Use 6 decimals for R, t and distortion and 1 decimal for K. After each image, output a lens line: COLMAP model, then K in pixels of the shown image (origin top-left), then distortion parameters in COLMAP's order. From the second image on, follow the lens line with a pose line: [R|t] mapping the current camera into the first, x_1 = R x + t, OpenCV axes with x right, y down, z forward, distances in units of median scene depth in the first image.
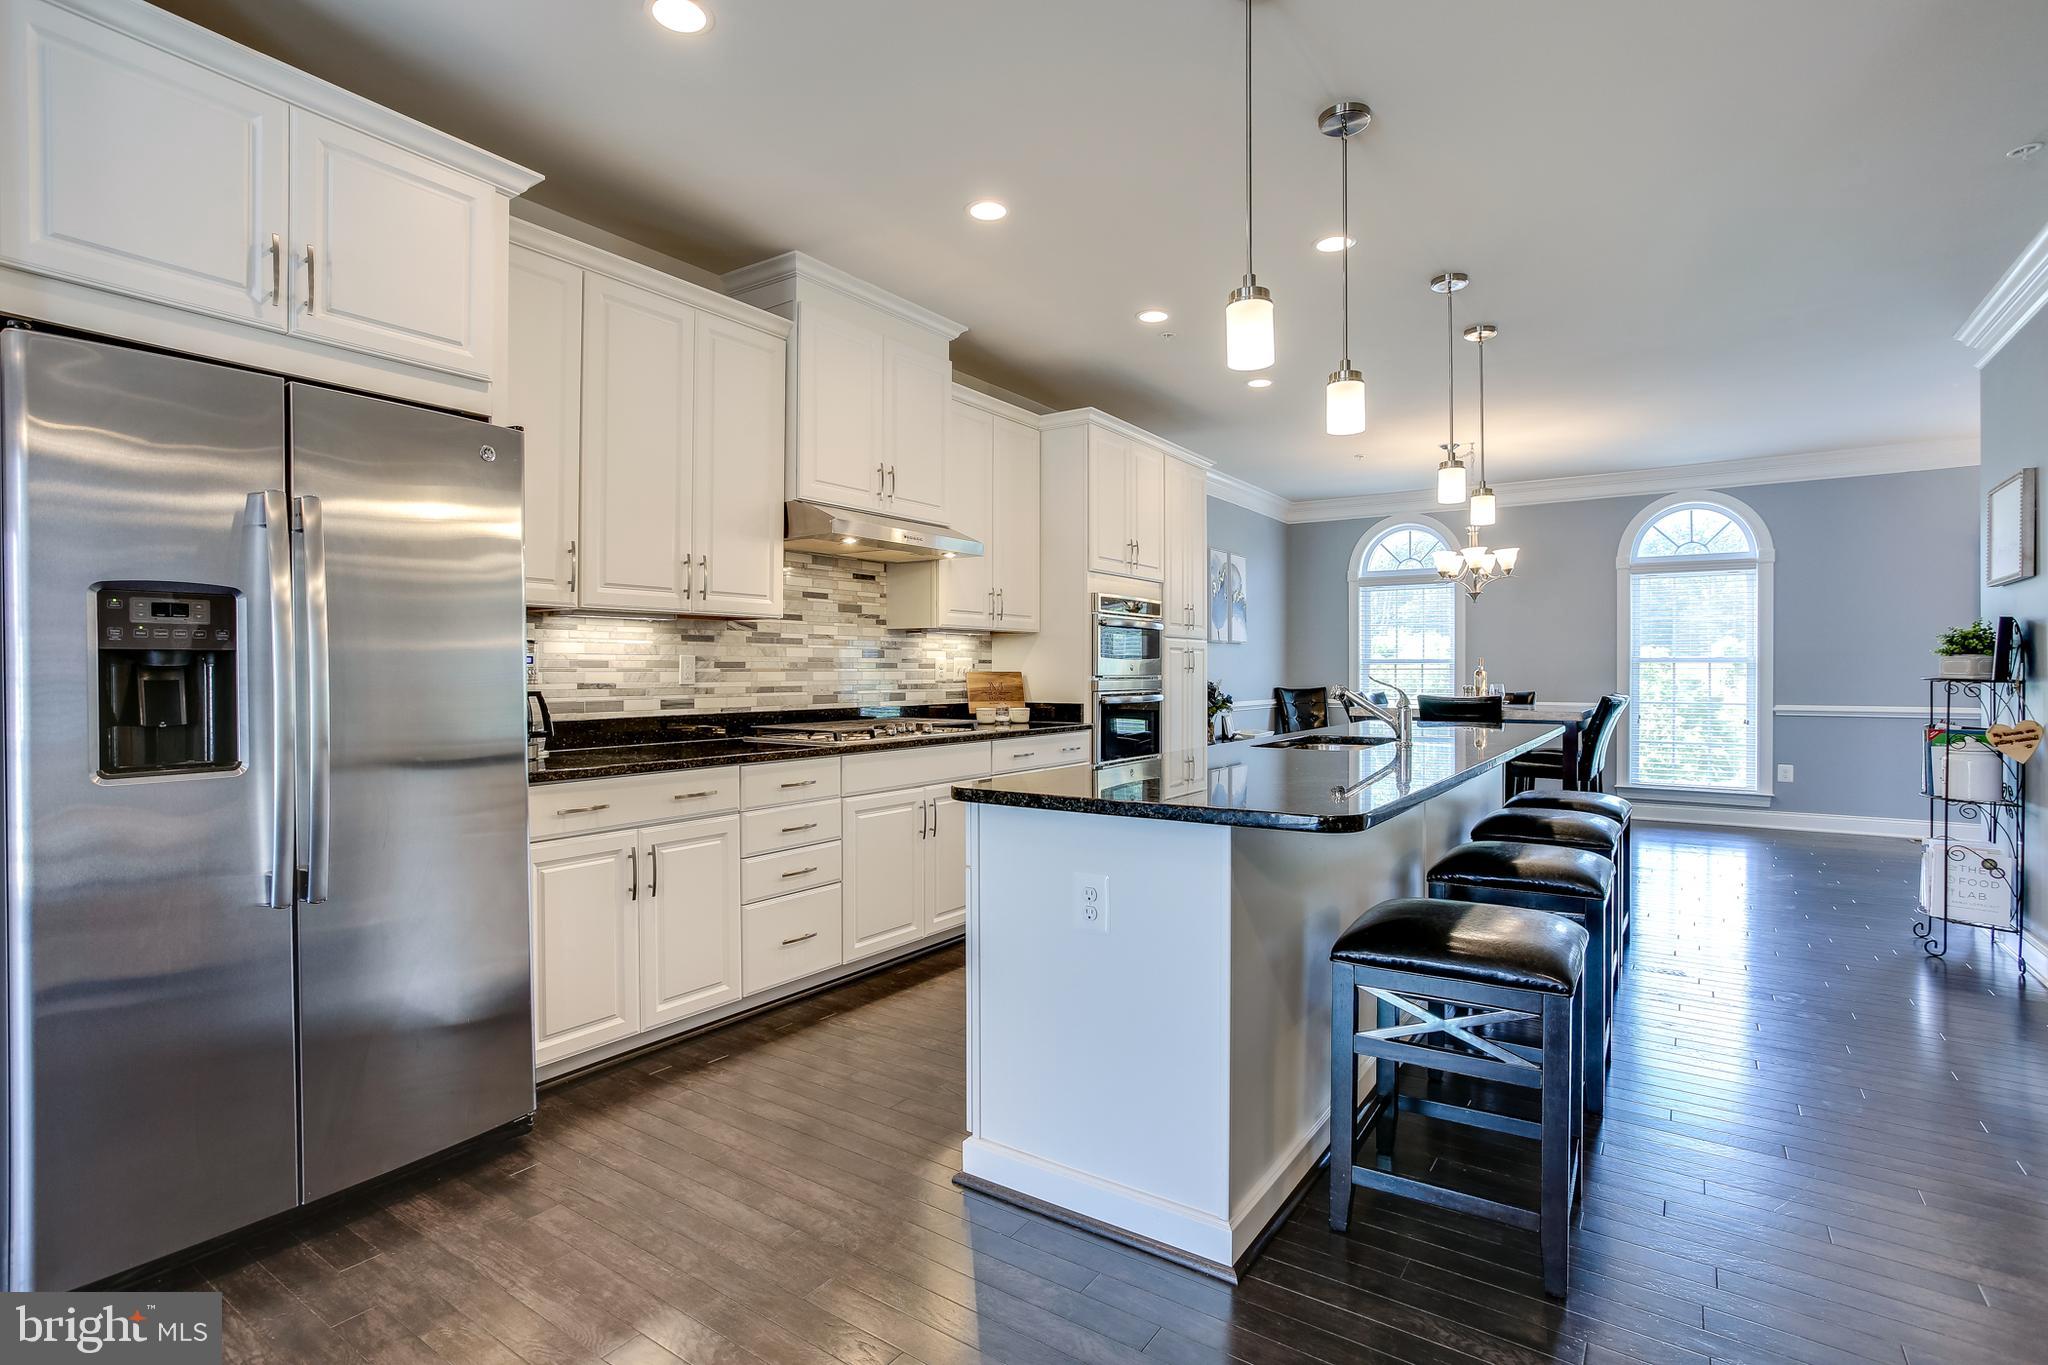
lens RADIAL K [[979.5, 0, 1029.3], [0, 979.5, 681.5], [0, 0, 1]] dist [-0.023320, 0.001342]
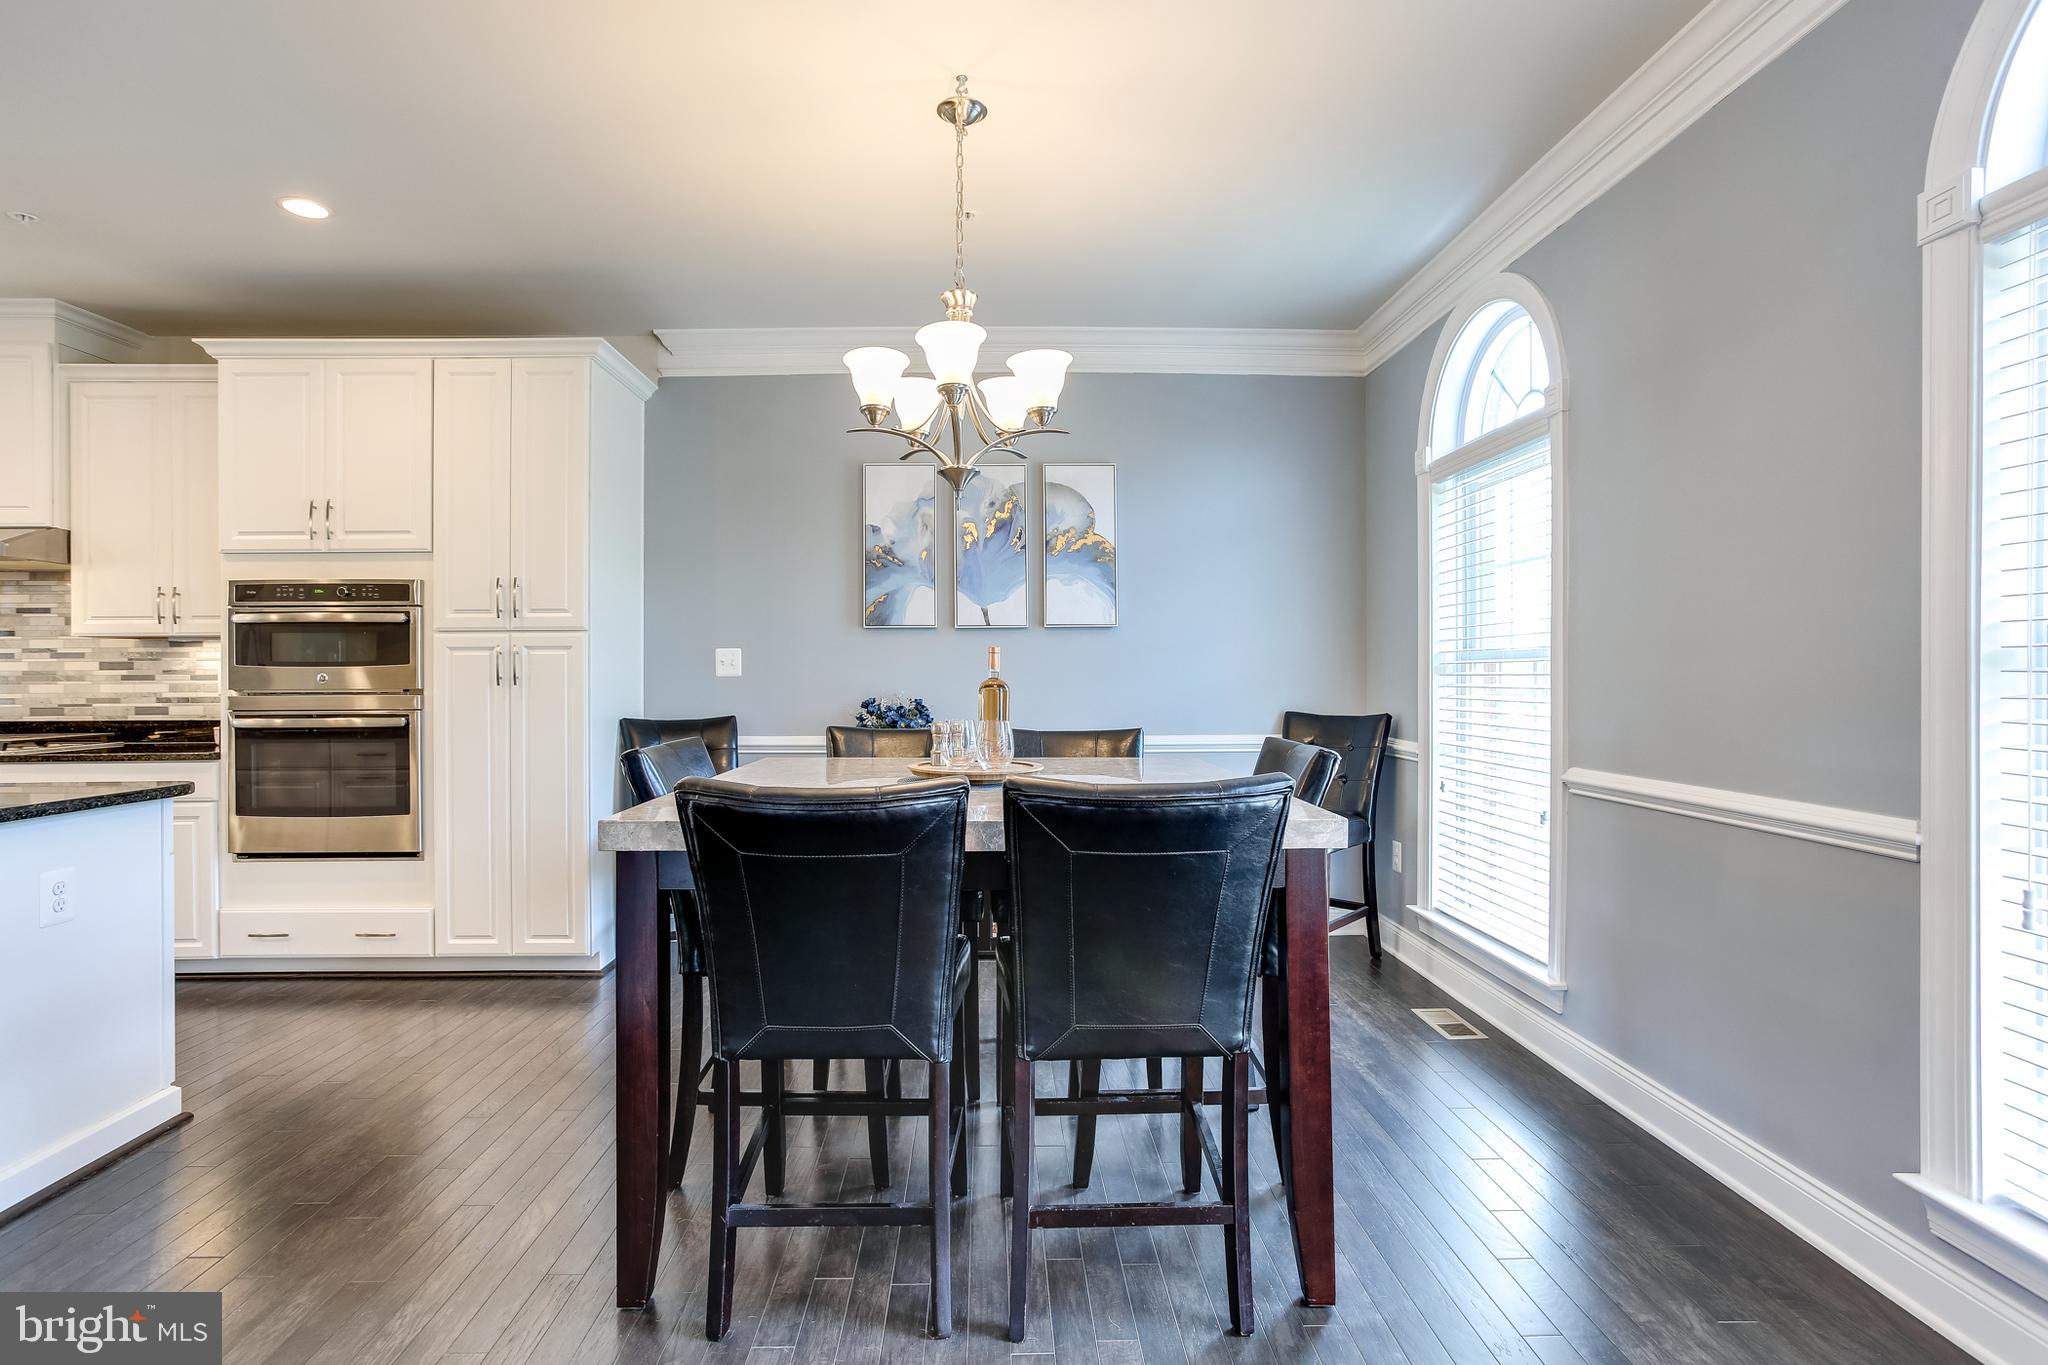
lens RADIAL K [[979.5, 0, 1022.6], [0, 979.5, 671.7], [0, 0, 1]] dist [-0.023320, 0.001342]
pose [[0.581216, -0.000562, -0.813749, 1.107903], [-0.003363, 0.999990, -0.003093, -0.022118], [0.813742, 0.004534, 0.581208, 1.156758]]
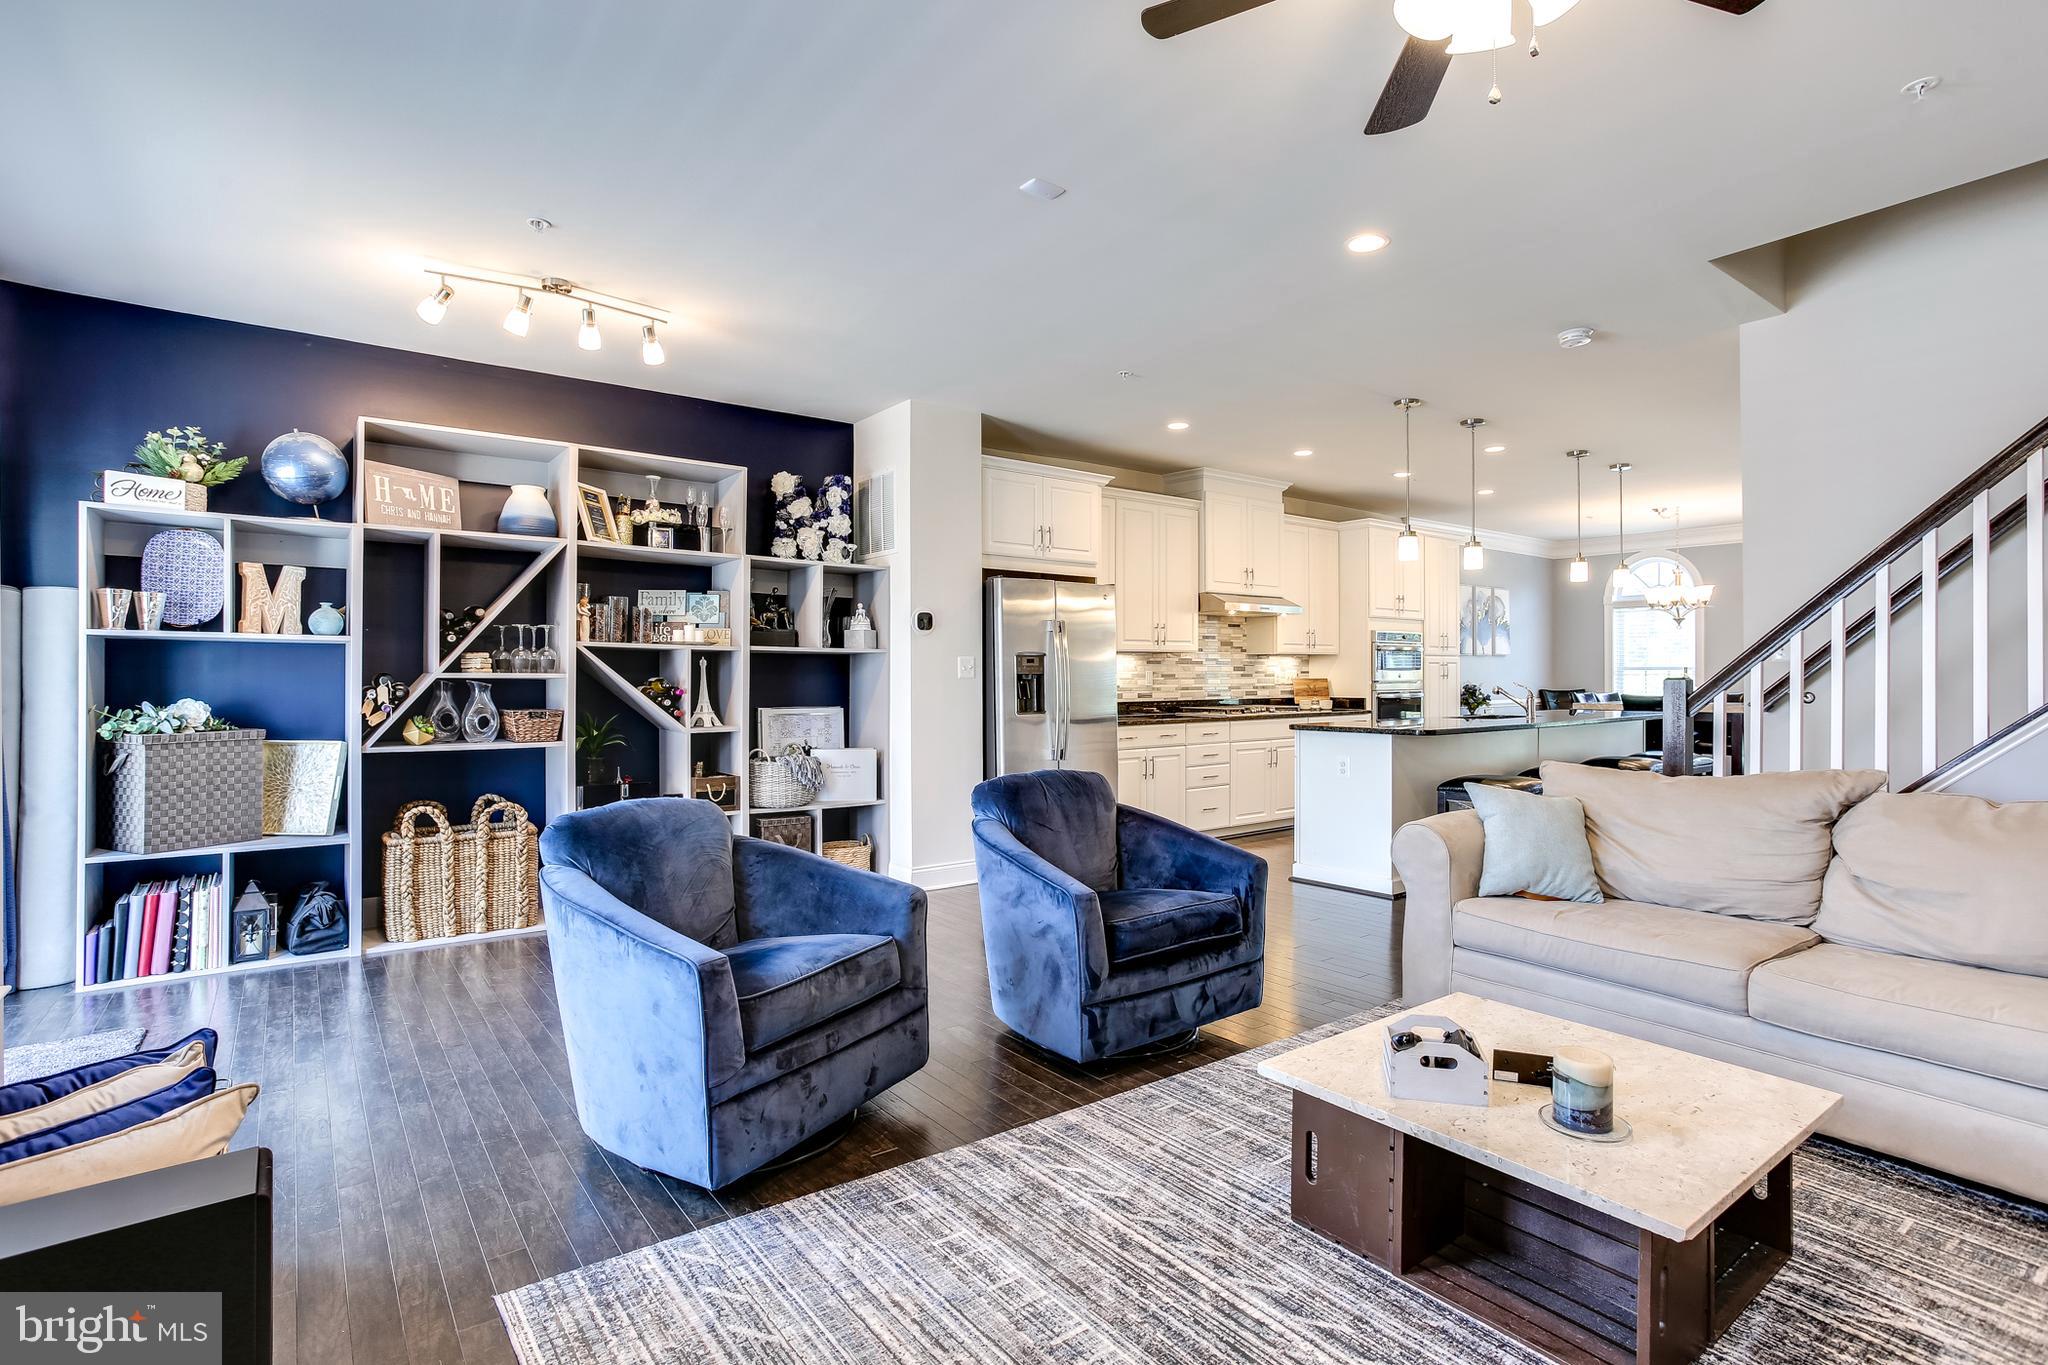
lens RADIAL K [[979.5, 0, 1040.7], [0, 979.5, 674.0], [0, 0, 1]] dist [-0.023320, 0.001342]
pose [[0.951499, -0.002625, -0.307642, 0.043317], [-0.000477, 0.999950, -0.010009, -0.001027], [0.307653, 0.009670, 0.951449, -0.784839]]
